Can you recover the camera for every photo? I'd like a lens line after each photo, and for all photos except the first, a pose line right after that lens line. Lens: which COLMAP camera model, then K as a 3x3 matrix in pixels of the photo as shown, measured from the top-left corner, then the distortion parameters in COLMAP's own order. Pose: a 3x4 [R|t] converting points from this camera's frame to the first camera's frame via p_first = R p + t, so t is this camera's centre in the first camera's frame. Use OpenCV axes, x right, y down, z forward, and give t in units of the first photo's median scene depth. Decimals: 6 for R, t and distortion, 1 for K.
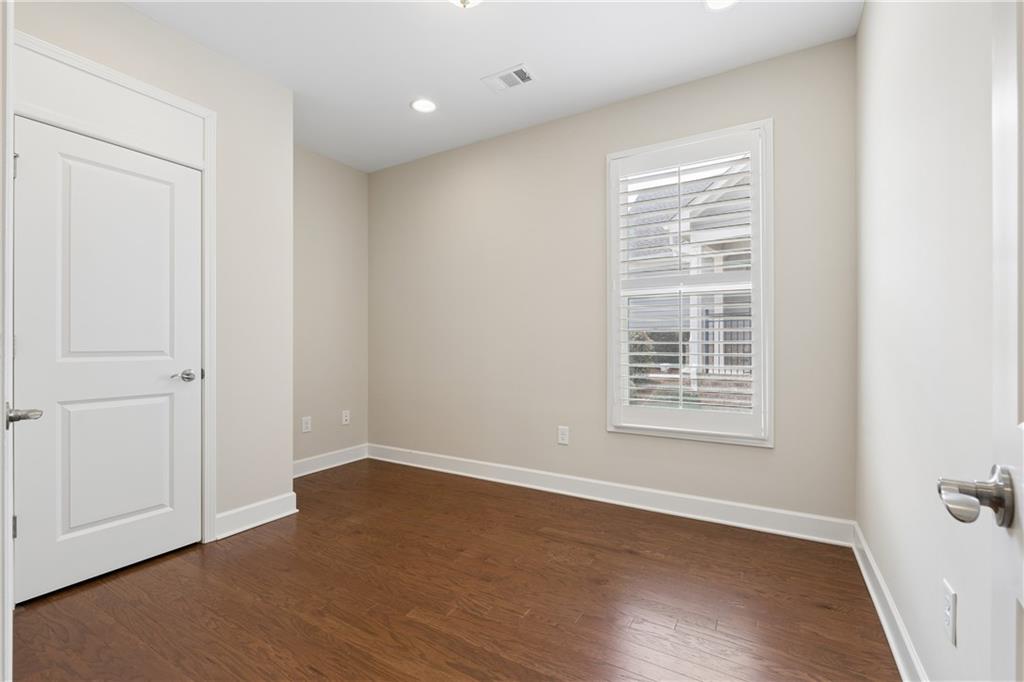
lens RADIAL K [[447.6, 0, 510.1], [0, 447.6, 343.5], [0, 0, 1]] dist [-0.000205, -0.000049]
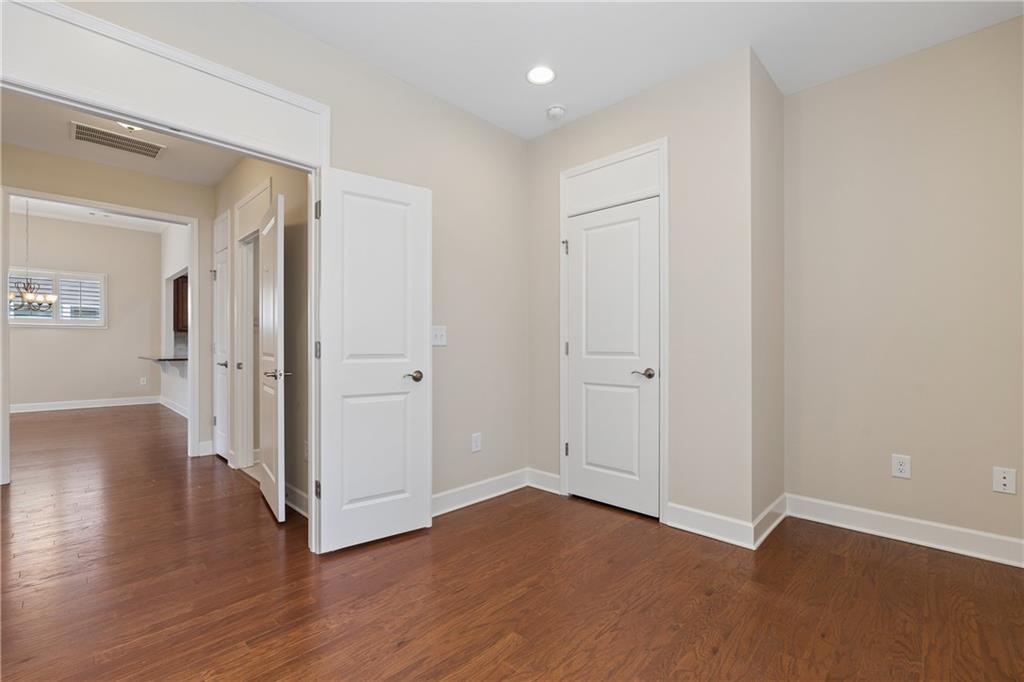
lens RADIAL K [[447.6, 0, 510.1], [0, 447.6, 343.5], [0, 0, 1]] dist [-0.000205, -0.000049]
pose [[-0.234973, -0.004806, -0.971990, 0.558207], [0.004517, 0.999972, -0.006036, -0.002410], [0.971991, -0.005809, -0.234945, 0.973119]]
